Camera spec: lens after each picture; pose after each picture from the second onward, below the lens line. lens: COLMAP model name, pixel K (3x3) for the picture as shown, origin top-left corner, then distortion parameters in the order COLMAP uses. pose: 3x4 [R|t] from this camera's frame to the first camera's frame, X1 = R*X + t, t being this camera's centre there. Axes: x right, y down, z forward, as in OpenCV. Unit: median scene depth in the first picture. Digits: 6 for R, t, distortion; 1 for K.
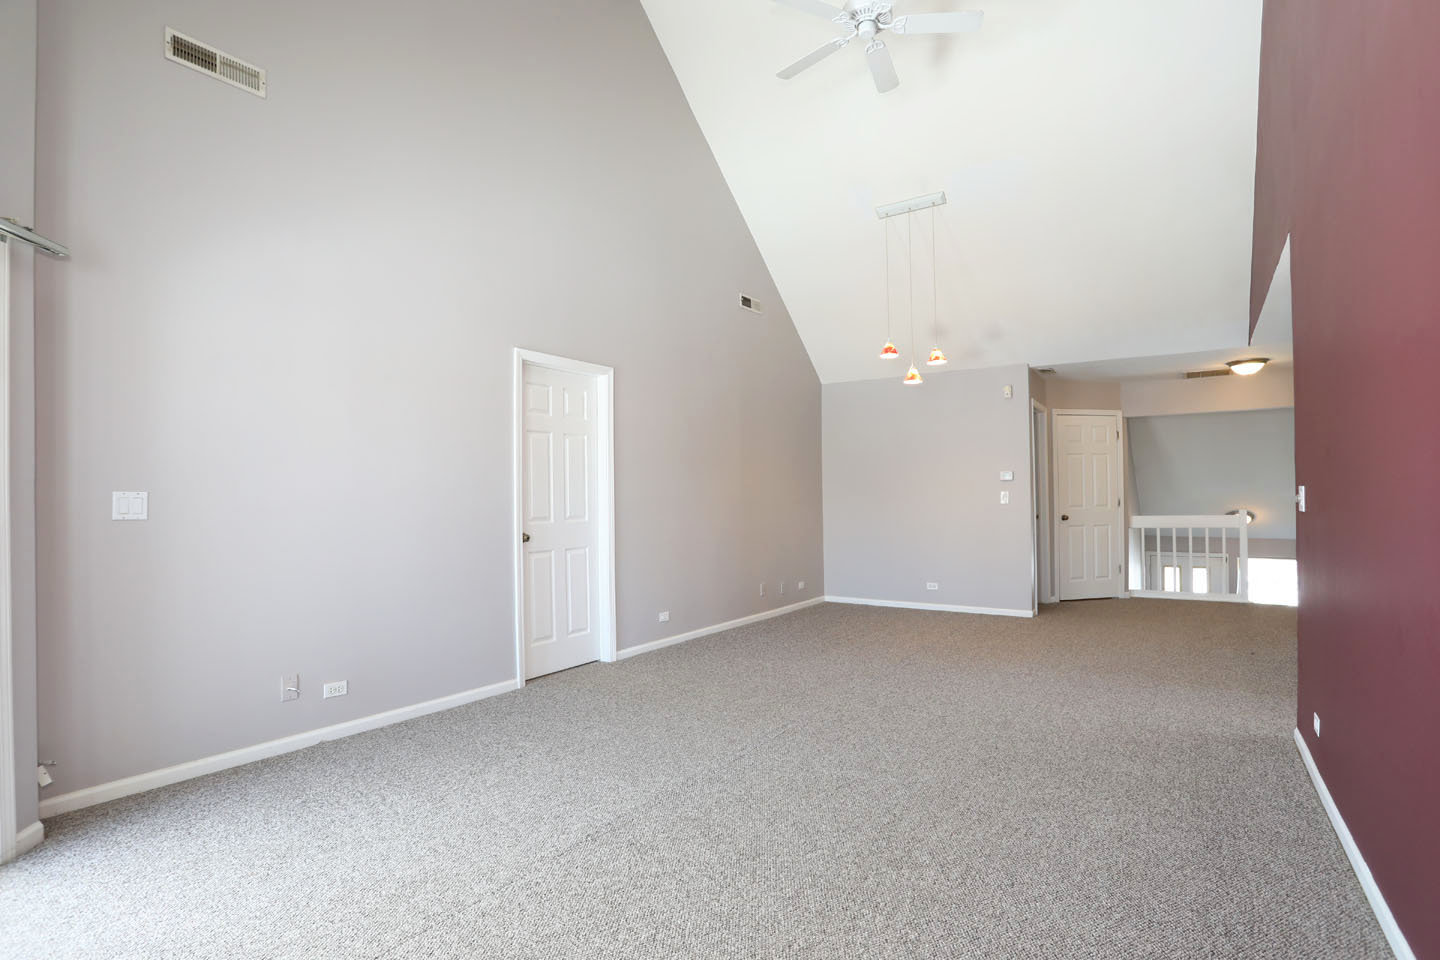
lens RADIAL K [[722.6, 0, 715.1], [0, 722.6, 486.0], [0, 0, 1]] dist [-0.002861, 0.010192]
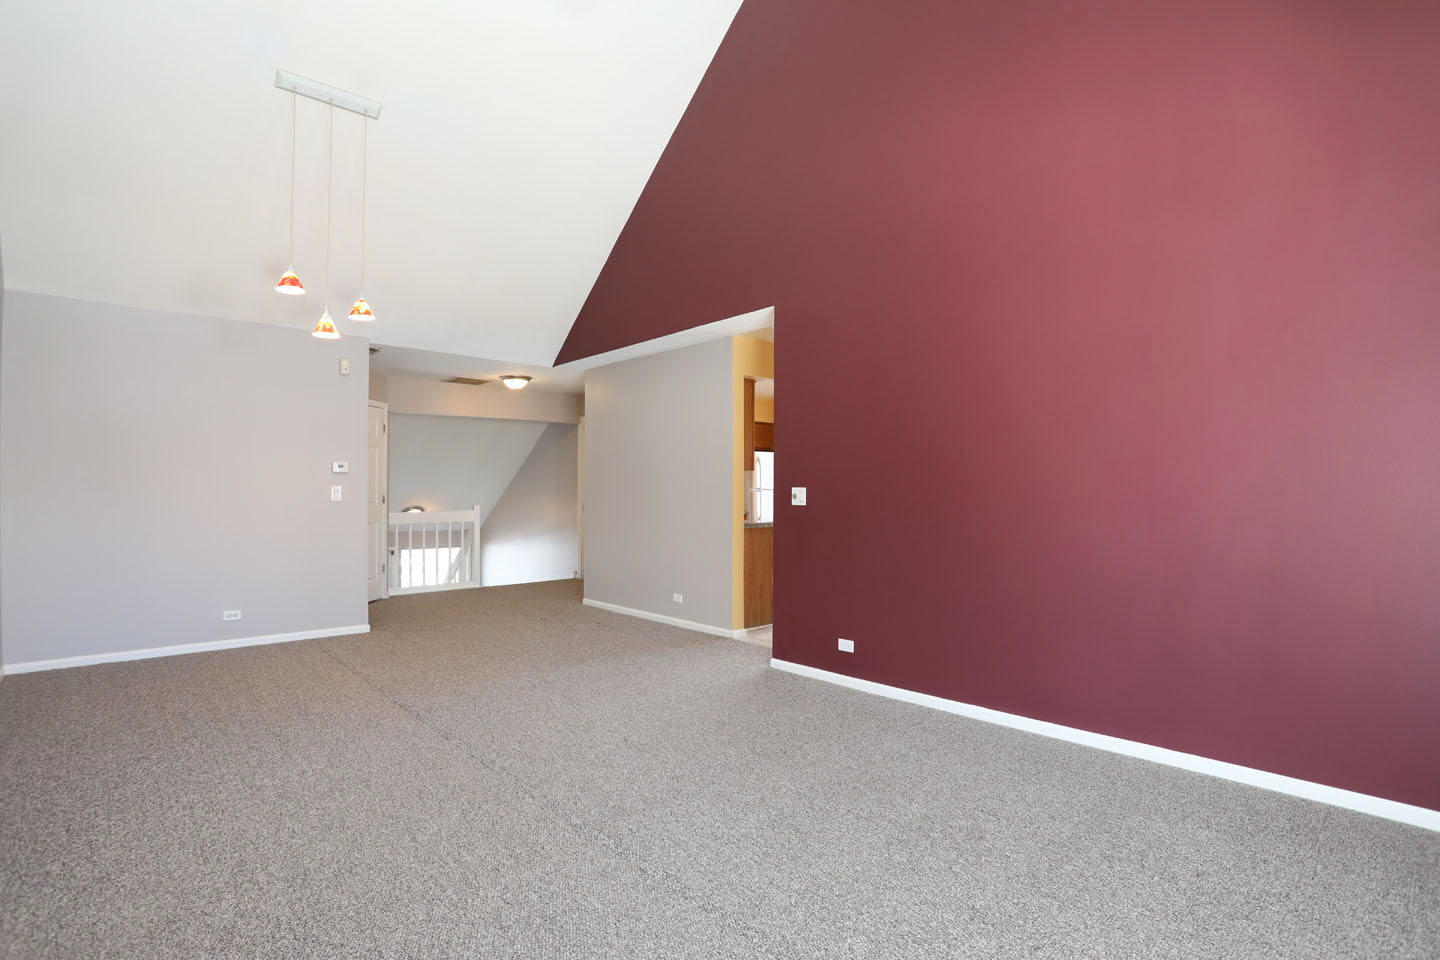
lens RADIAL K [[722.6, 0, 715.1], [0, 722.6, 486.0], [0, 0, 1]] dist [-0.002861, 0.010192]
pose [[0.272558, 0.015738, 0.962011, -0.287654], [-0.019692, 0.999748, -0.010776, 0.008671], [-0.961938, -0.016007, 0.272799, 0.369071]]
